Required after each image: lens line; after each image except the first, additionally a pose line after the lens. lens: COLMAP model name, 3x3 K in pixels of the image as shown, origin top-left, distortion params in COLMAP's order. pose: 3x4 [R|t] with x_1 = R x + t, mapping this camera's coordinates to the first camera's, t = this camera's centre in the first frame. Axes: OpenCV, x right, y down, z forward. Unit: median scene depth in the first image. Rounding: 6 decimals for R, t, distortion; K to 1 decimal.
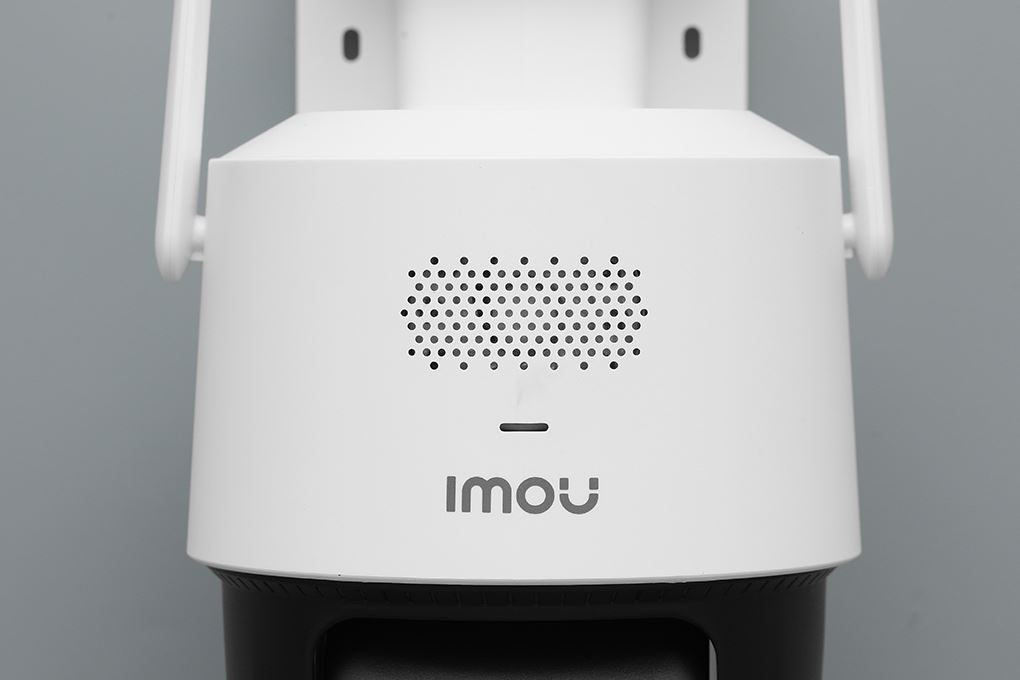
lens RADIAL K [[4714.5, 0, 510.0], [0, 4714.5, 340.0], [0, 0, 1]] dist [-0.402562, -5.966247]
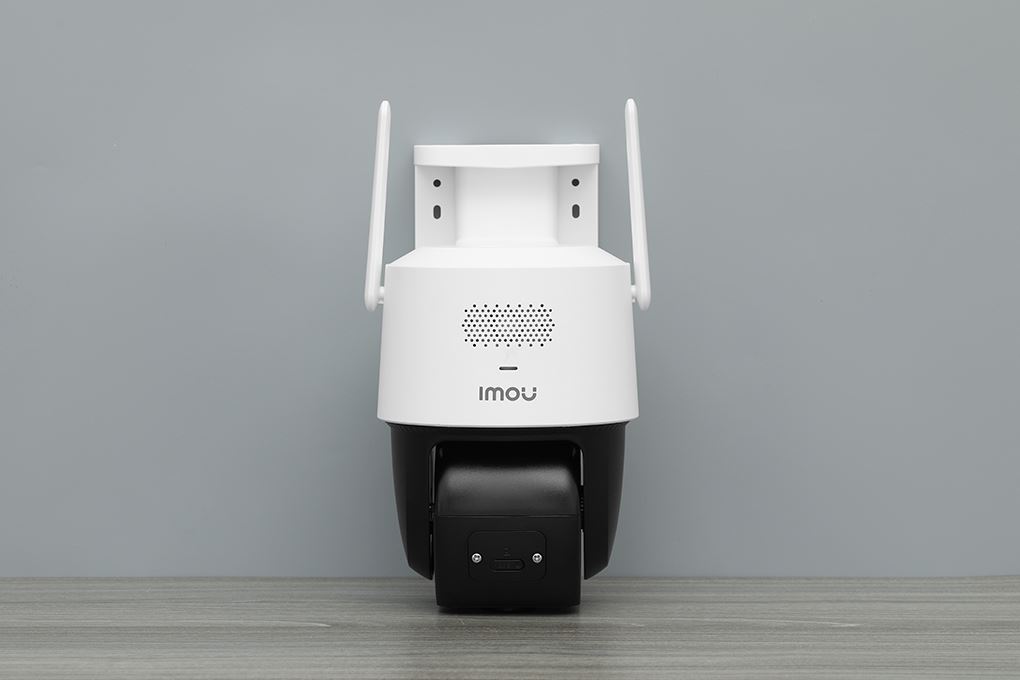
lens RADIAL K [[3117.3, 0, 378.0], [0, 3117.3, 337.1], [0, 0, 1]] dist [0.108651, 0.321168]
pose [[0.999348, -0.003034, -0.035964, -0.007209], [0.003597, 0.999872, 0.015578, -0.026870], [0.035913, -0.015697, 0.999232, -0.762711]]
